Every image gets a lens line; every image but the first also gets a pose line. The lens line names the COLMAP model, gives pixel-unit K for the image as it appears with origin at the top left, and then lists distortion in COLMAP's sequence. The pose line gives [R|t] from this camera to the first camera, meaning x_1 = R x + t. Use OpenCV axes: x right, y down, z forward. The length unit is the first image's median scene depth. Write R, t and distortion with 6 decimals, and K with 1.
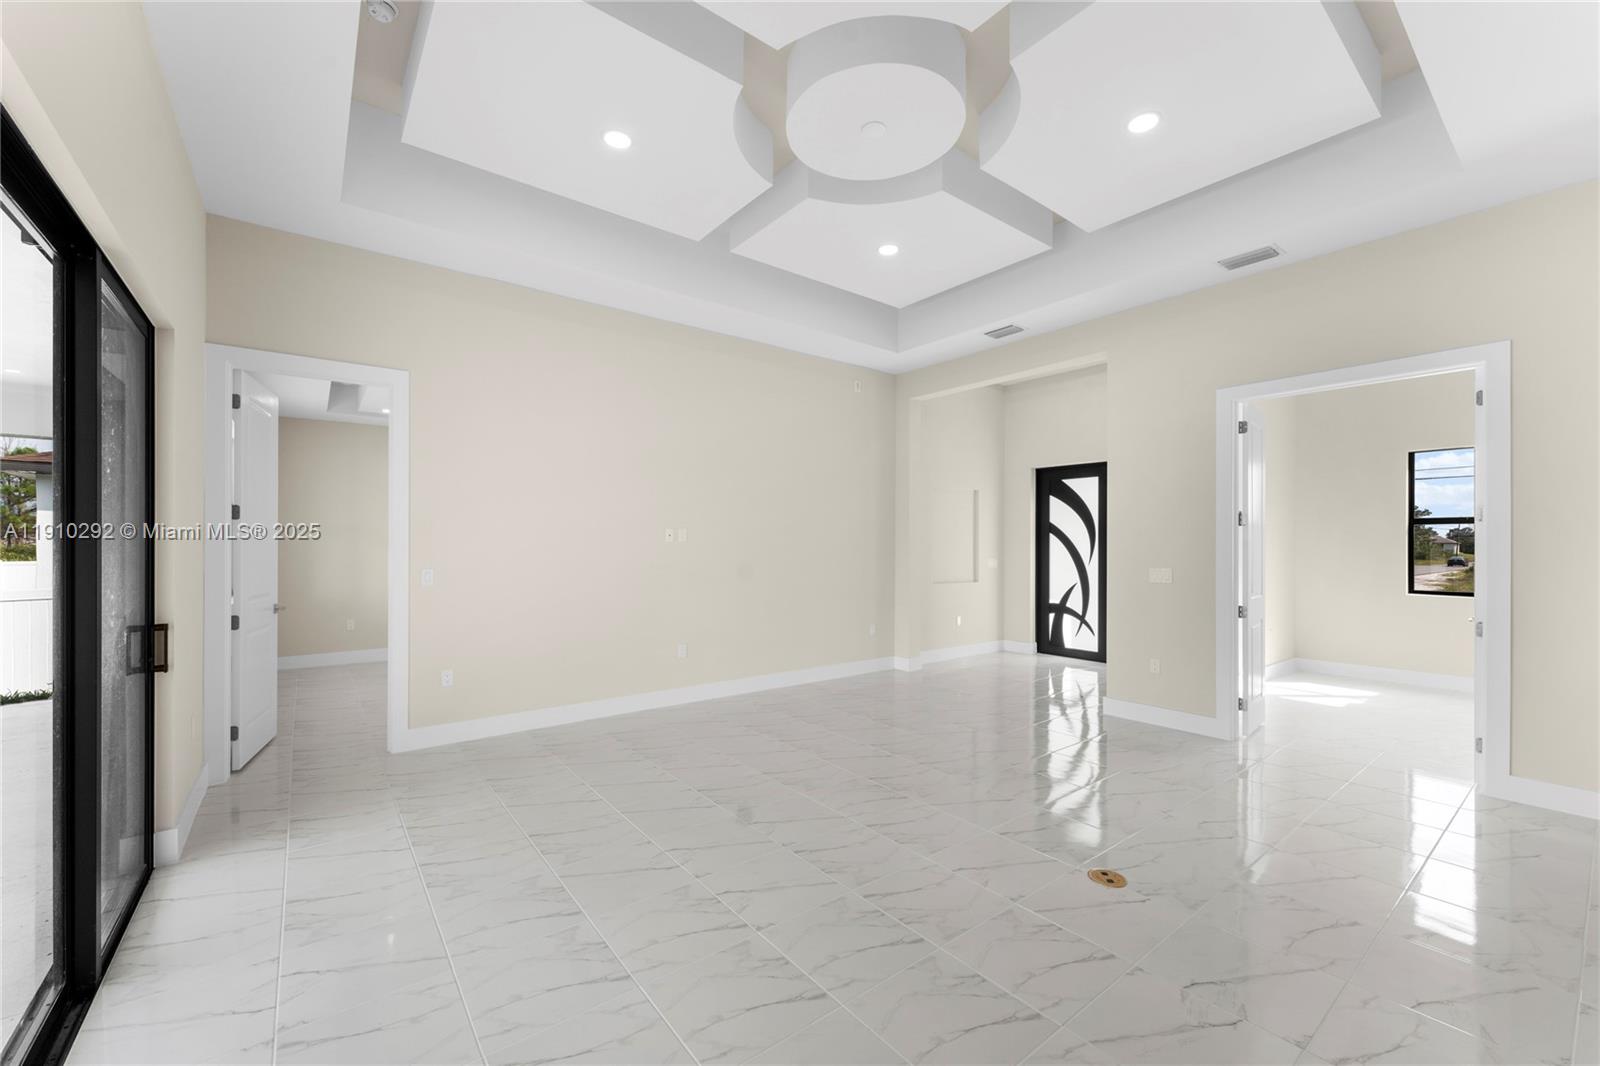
lens RADIAL K [[647.6, 0, 806.9], [0, 647.6, 545.2], [0, 0, 1]] dist [0.002153, 0.000239]
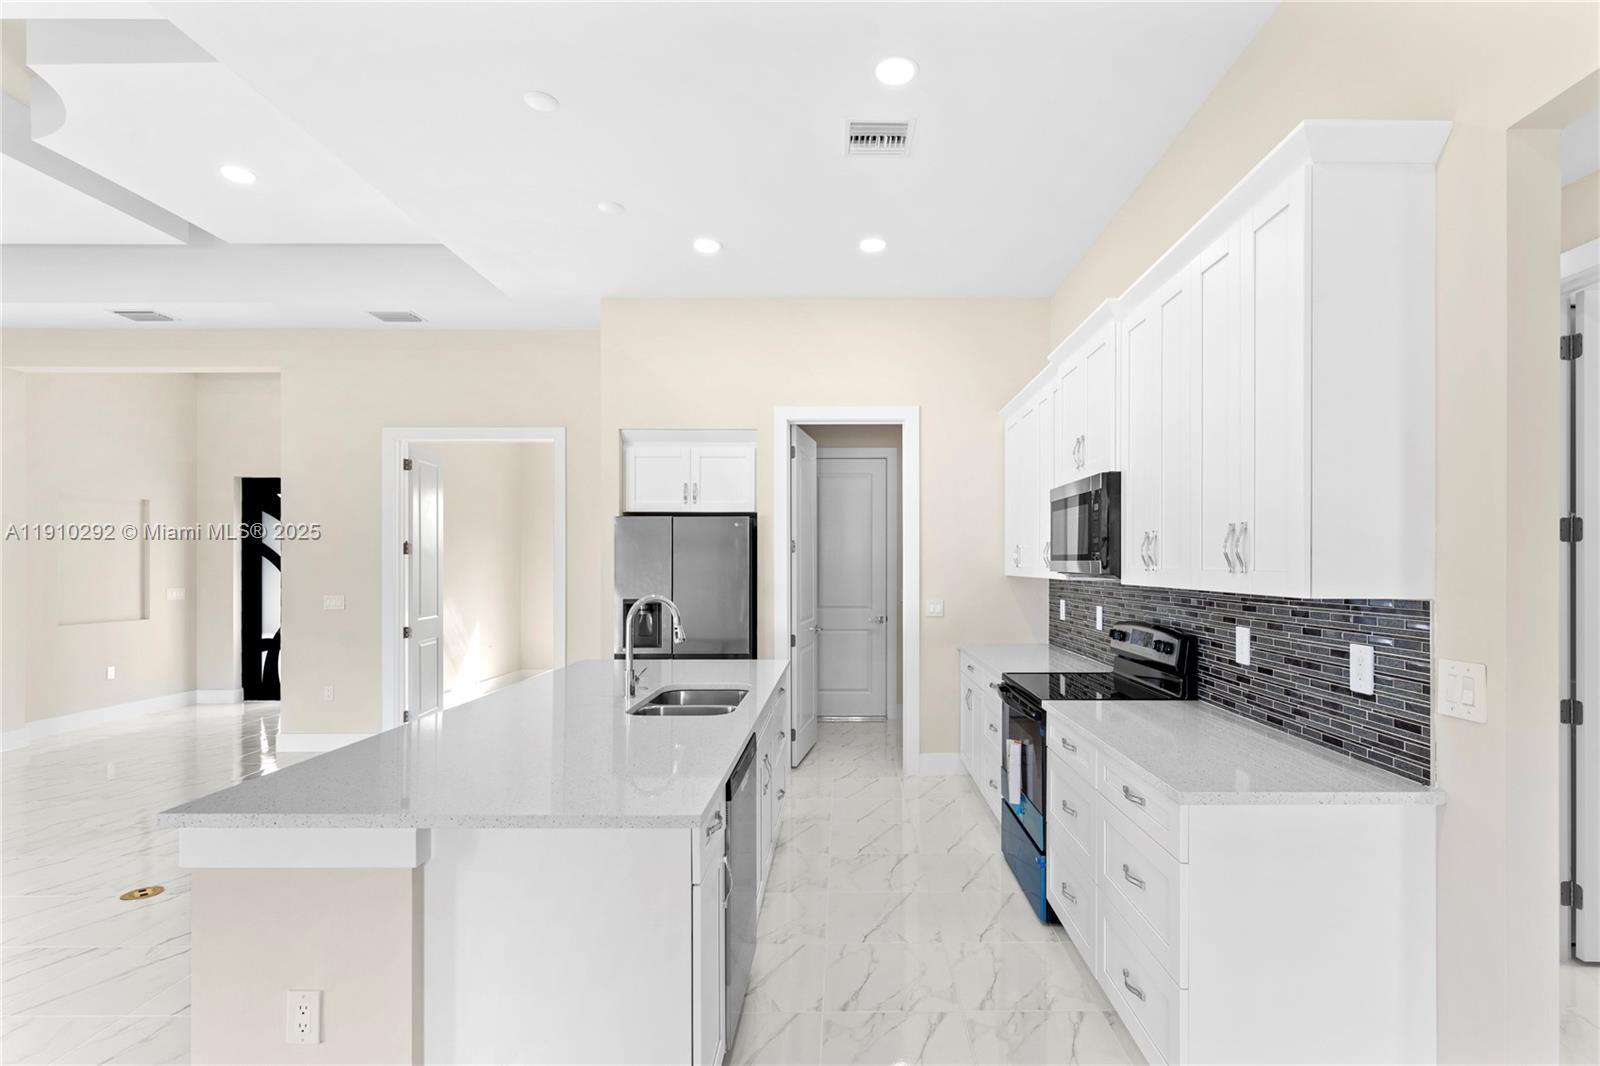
lens RADIAL K [[753.6, 0, 845.2], [0, 753.6, 560.9], [0, 0, 1]] dist [-0.000372, -0.000740]
pose [[0.607540, -0.003138, 0.794283, 0.058278], [0.005840, 0.999983, -0.000517, -0.007156], [-0.794267, 0.004953, 0.607548, -0.207197]]
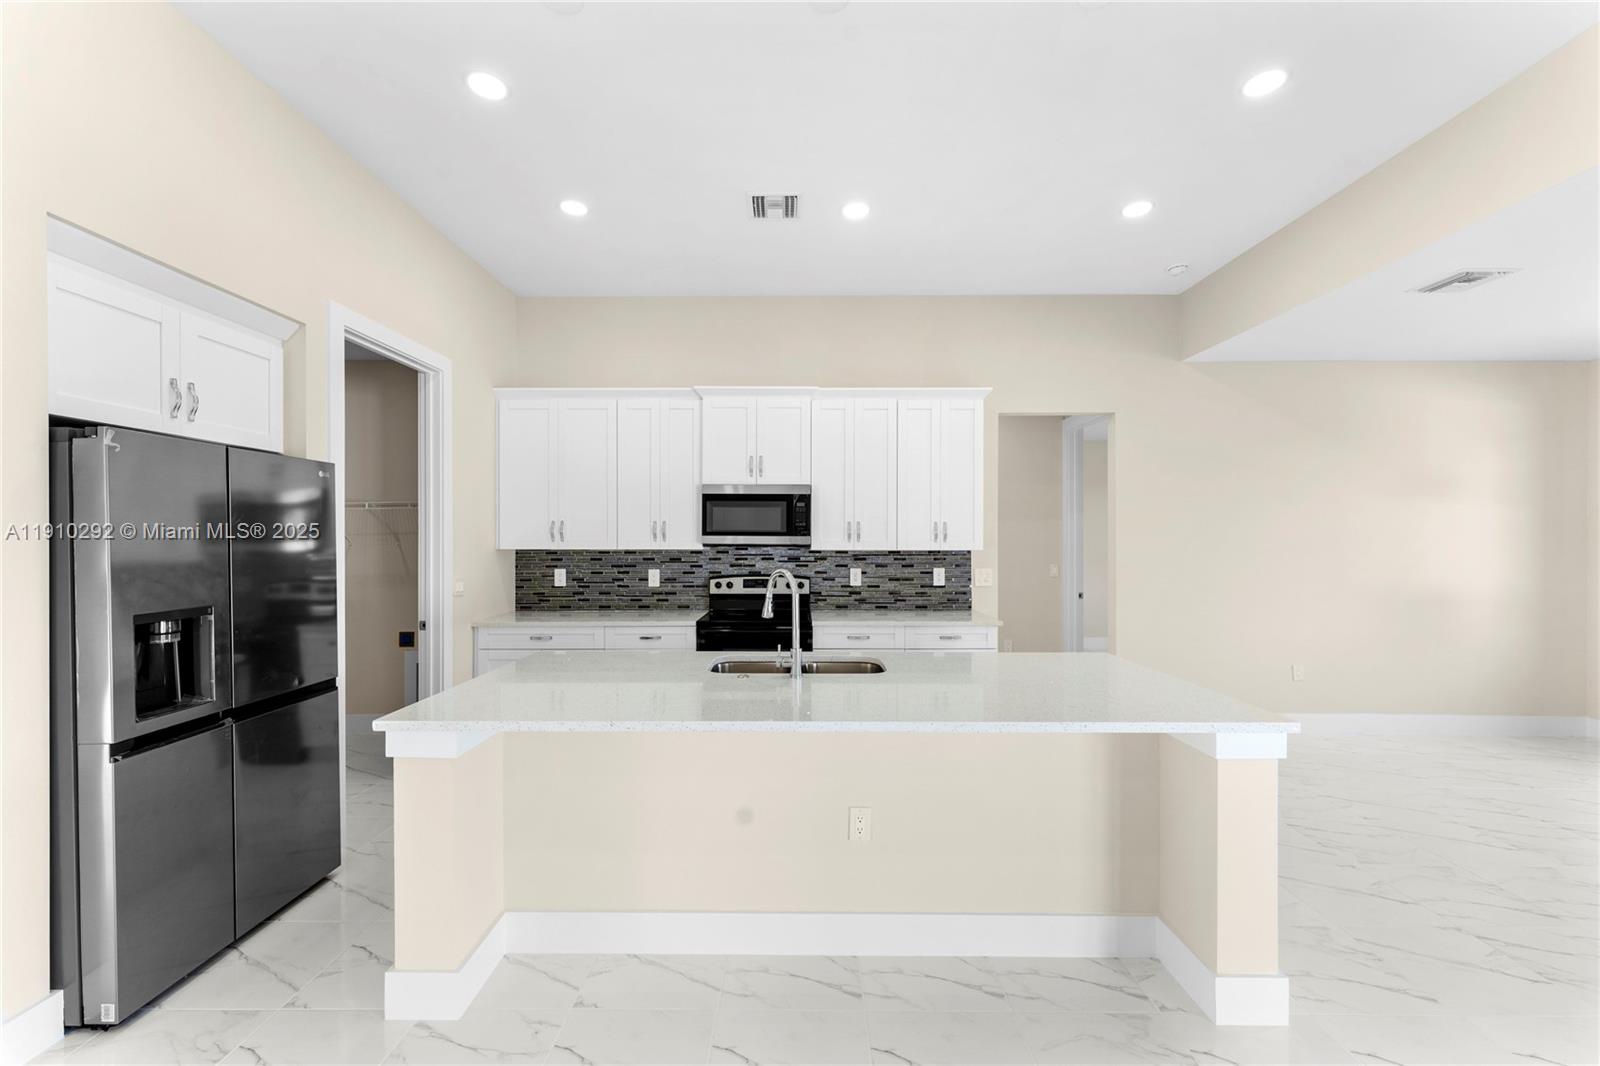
lens RADIAL K [[647.6, 0, 794.6], [0, 647.6, 540.8], [0, 0, 1]] dist [0.002153, 0.000239]
pose [[-0.780226, -0.009852, 0.625421, 0.095365], [-0.004611, 0.999939, 0.009999, -0.008204], [-0.625481, 0.004917, -0.780224, 0.324585]]
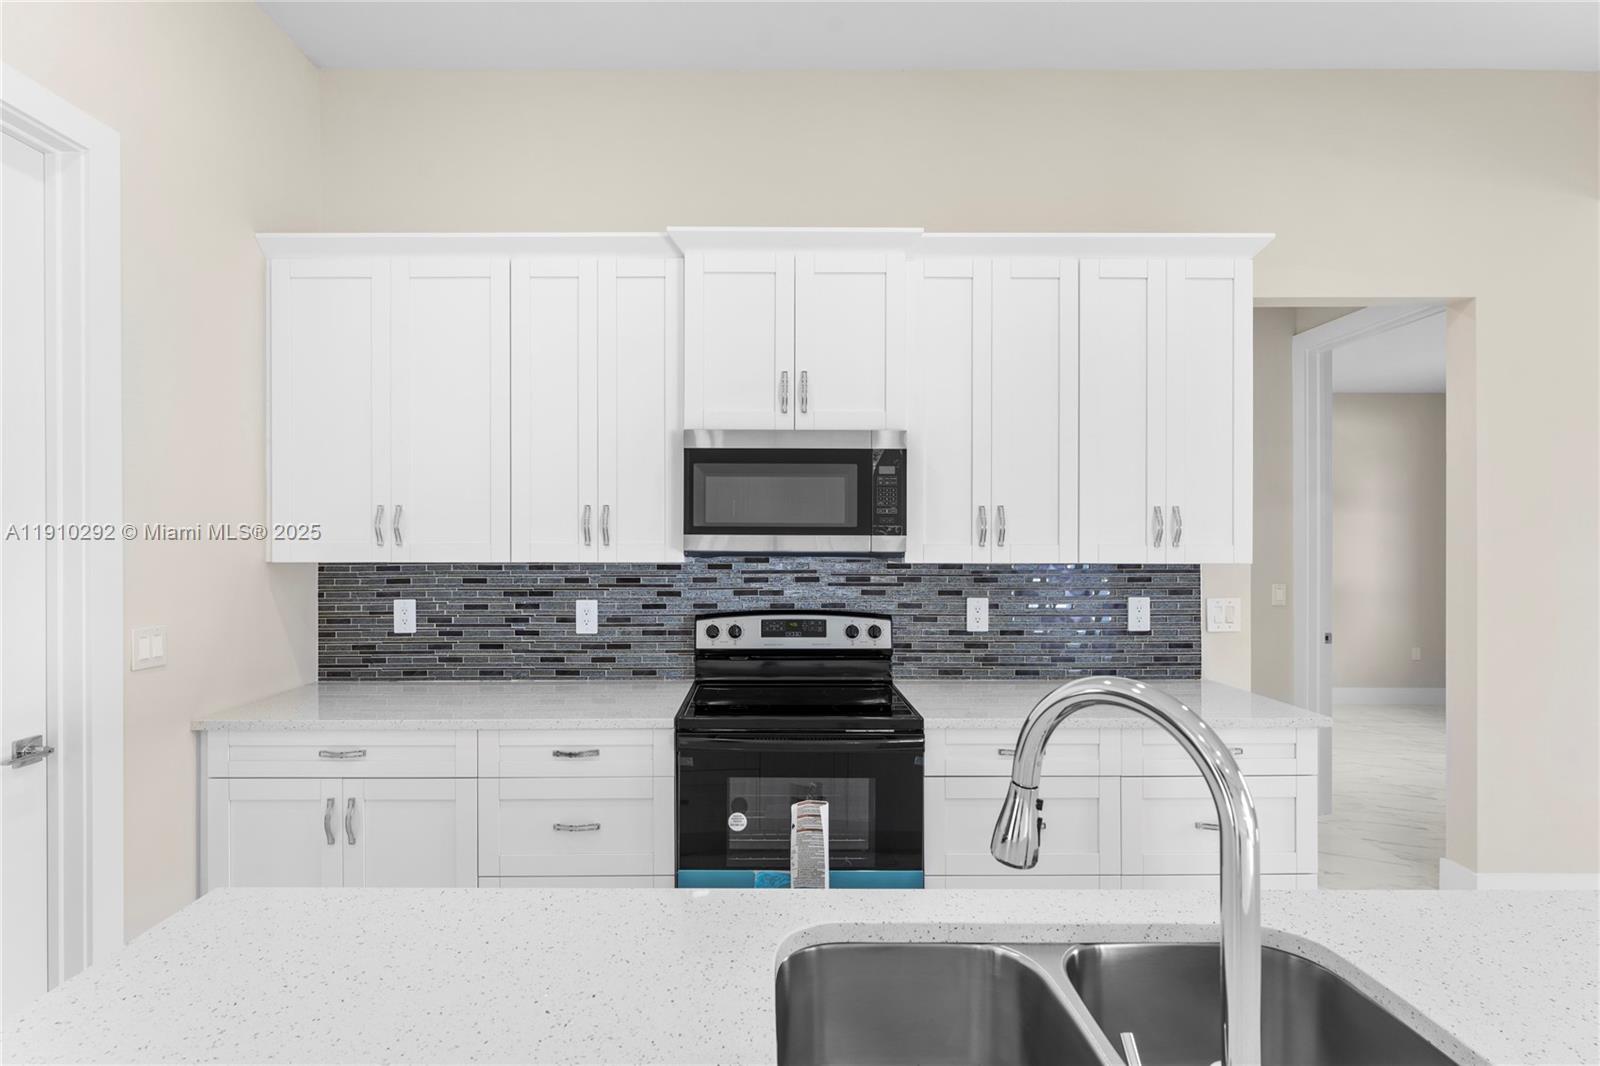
lens RADIAL K [[753.6, 0, 771.4], [0, 753.6, 543.0], [0, 0, 1]] dist [-0.000372, -0.000740]
pose [[-0.787230, -0.010585, 0.616568, 0.270271], [-0.004086, 0.999920, 0.011950, -0.007219], [-0.616646, 0.006888, -0.787211, 0.175770]]
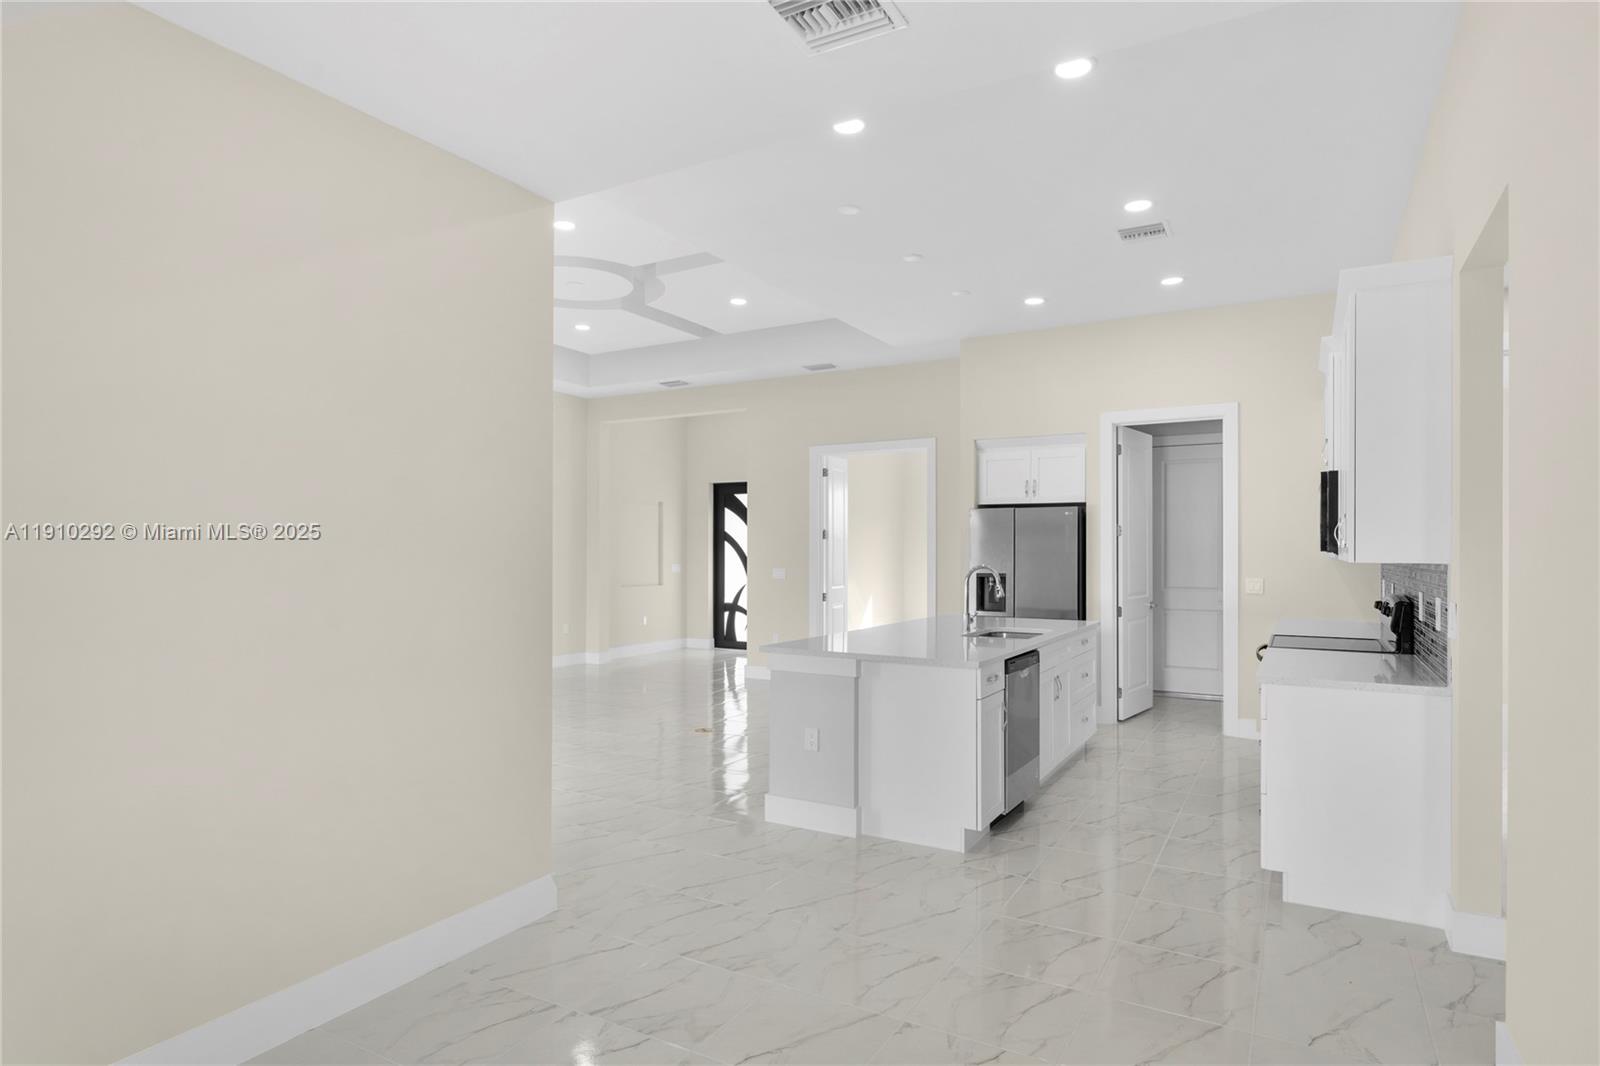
lens RADIAL K [[860.1, 0, 786.0], [0, 860.1, 544.6], [0, 0, 1]] dist [-0.002100, 0.000456]
pose [[0.931758, -0.000654, 0.363079, -0.072657], [0.003304, 0.999972, -0.006677, -0.002083], [-0.363064, 0.007421, 0.931735, -0.449343]]
